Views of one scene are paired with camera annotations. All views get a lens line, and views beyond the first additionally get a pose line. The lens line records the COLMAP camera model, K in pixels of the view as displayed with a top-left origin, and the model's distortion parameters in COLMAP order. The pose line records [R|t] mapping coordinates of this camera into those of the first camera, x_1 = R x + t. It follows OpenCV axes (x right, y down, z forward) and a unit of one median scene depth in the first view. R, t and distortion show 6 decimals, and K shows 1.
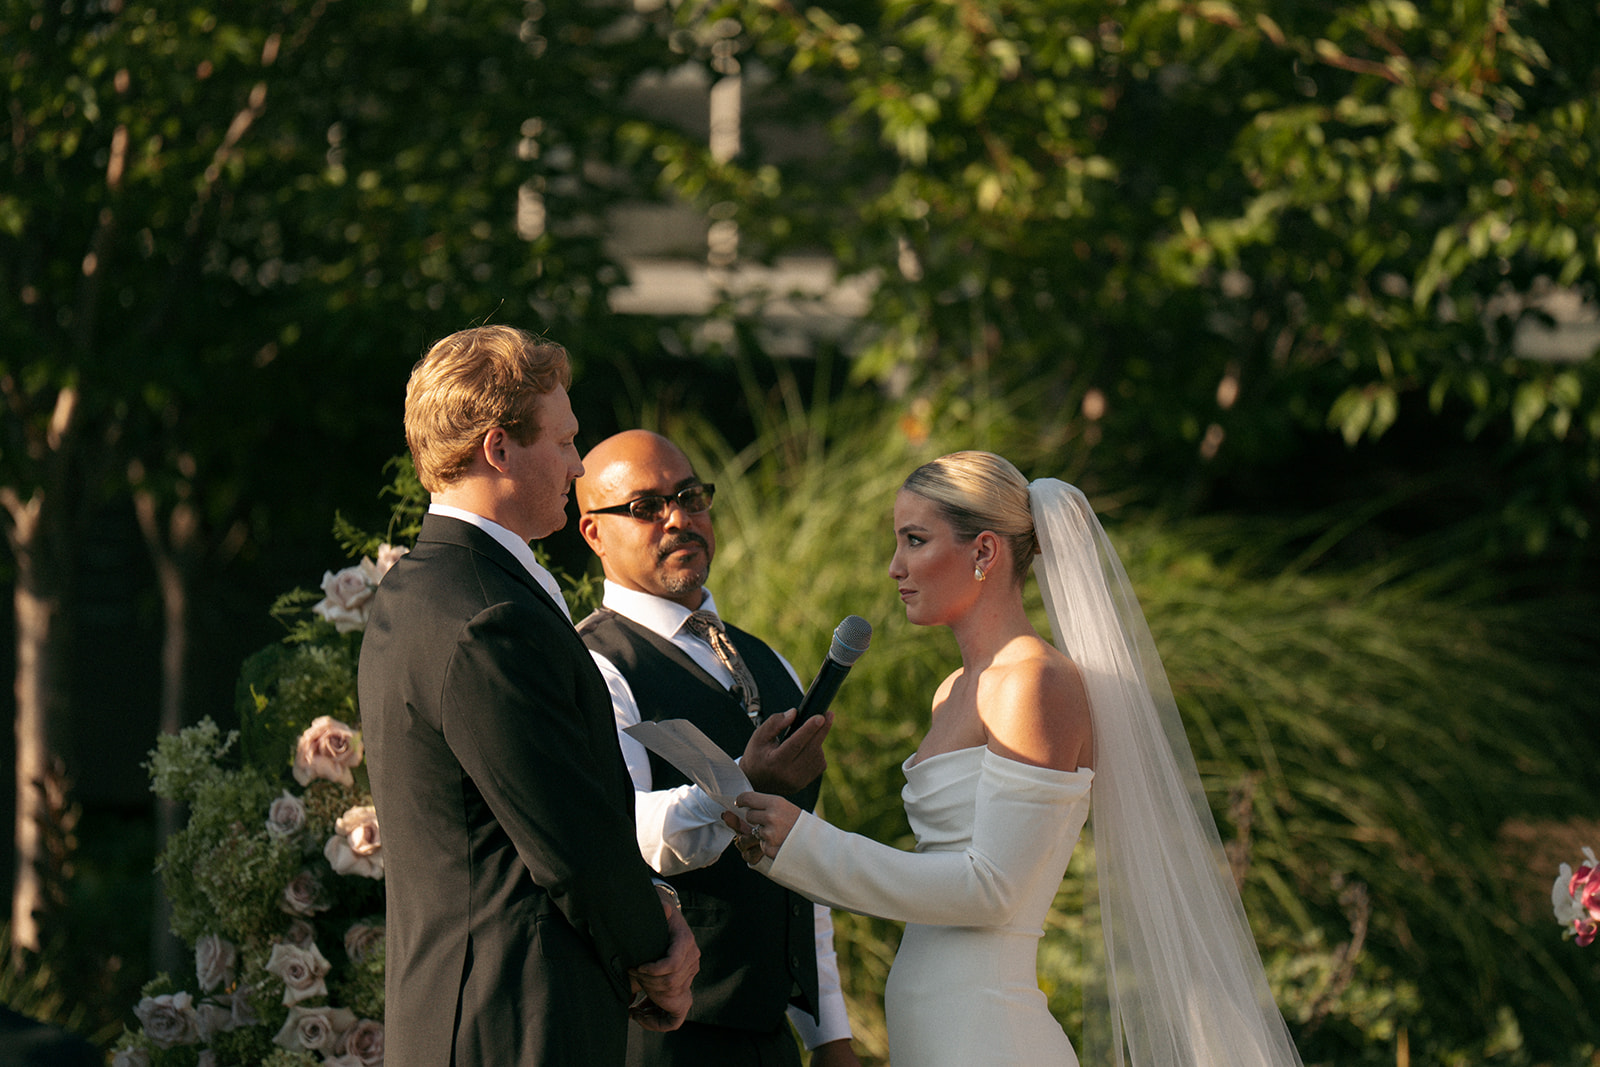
lens RADIAL K [[9082.8, 0, 800.4], [0, 9082.8, 532.8], [0, 0, 1]] dist [-0.731003, 0.000000]
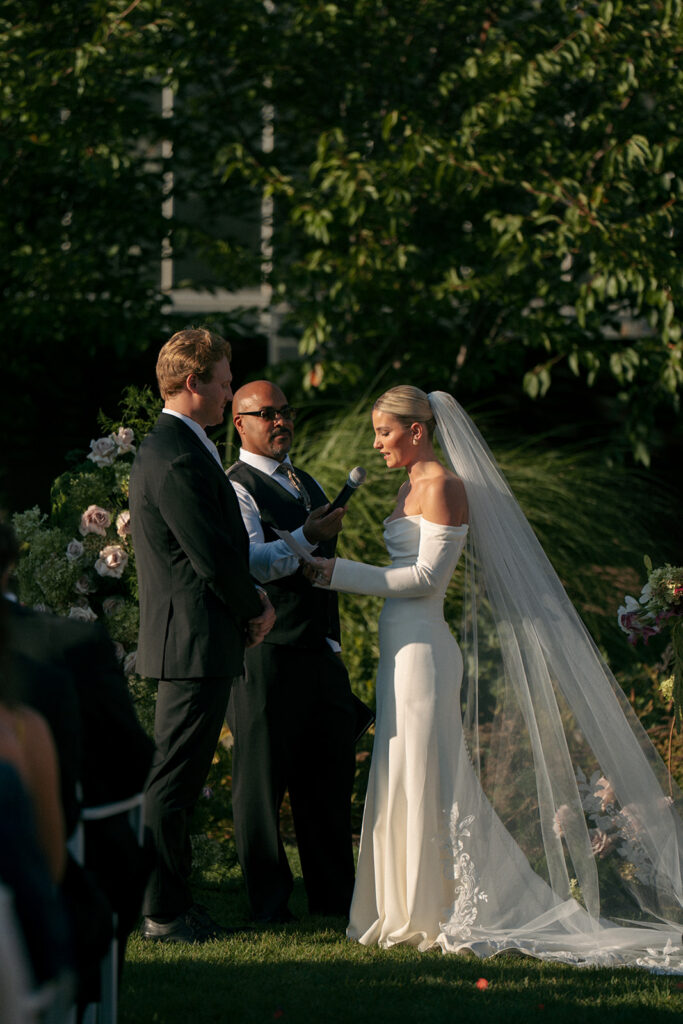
lens RADIAL K [[5813.0, 0, 341.4], [0, 5813.0, 512.0], [0, 0, 1]] dist [-0.731003, 0.000000]
pose [[0.999017, 0.013028, 0.042368, -0.052177], [-0.013650, 0.999803, 0.014420, 0.000759], [-0.042172, -0.014984, 0.998998, -0.418448]]
